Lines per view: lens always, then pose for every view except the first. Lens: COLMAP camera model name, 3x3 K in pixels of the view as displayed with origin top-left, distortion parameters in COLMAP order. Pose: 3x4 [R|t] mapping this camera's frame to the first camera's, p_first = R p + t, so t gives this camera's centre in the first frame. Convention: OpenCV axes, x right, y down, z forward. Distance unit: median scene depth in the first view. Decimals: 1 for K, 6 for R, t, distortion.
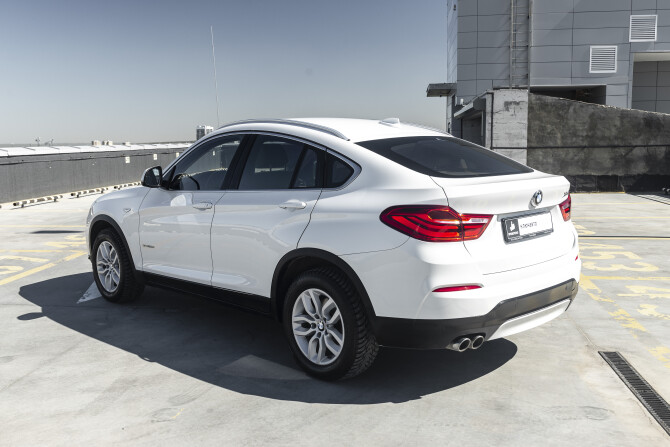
lens RADIAL K [[655.0, 0, 335.0], [0, 655.0, 223.5], [0, 0, 1]] dist [-0.002609, 0.002368]
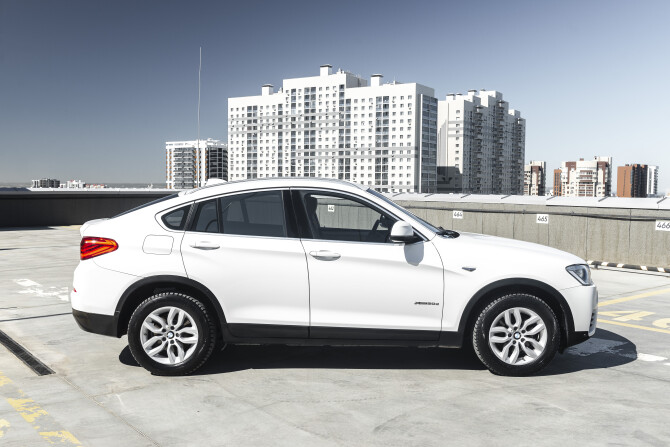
lens RADIAL K [[630.6, 0, 335.0], [0, 630.6, 223.5], [0, 0, 1]] dist [-0.004559, -0.005251]
pose [[-0.681055, 0.049086, -0.730585, 0.211624], [-0.087591, 0.985125, 0.147840, -0.069522], [0.726974, 0.164680, -0.666625, 0.502302]]
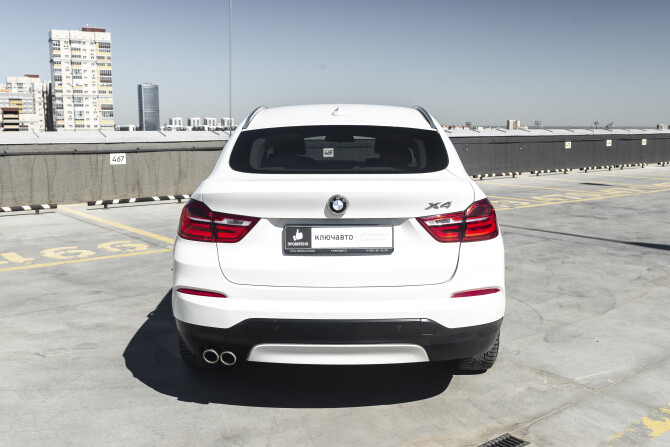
lens RADIAL K [[669.9, 0, 343.0], [0, 669.9, 225.3], [0, 0, 1]] dist [0.002982, 0.010629]
pose [[0.722931, 0.110534, -0.682021, 0.177537], [-0.094190, 0.993671, 0.061203, -0.013118], [0.684470, 0.019994, 0.728767, 0.083889]]
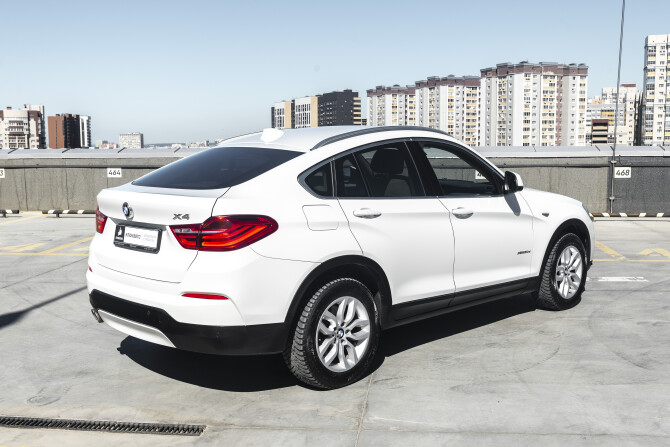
lens RADIAL K [[714.1, 0, 335.0], [0, 714.1, 223.5], [0, 0, 1]] dist [0.009129, -0.009753]
pose [[0.024234, 0.125212, -0.991834, 0.292514], [-0.119448, 0.985381, 0.121479, -0.039530], [0.992545, 0.115528, 0.038836, 0.261419]]
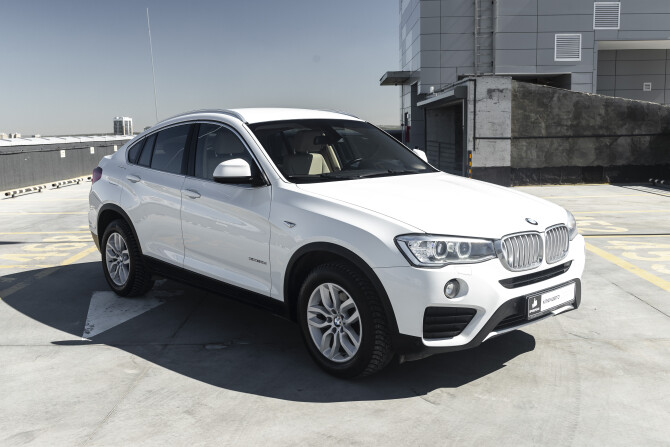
lens RADIAL K [[663.0, 0, 335.0], [0, 663.0, 223.5], [0, 0, 1]] dist [-0.002547, 0.000043]
pose [[0.993056, -0.019787, 0.115967, -0.074532], [0.018532, 0.999758, 0.011890, -0.007952], [-0.116174, -0.009659, 0.993182, 0.075763]]
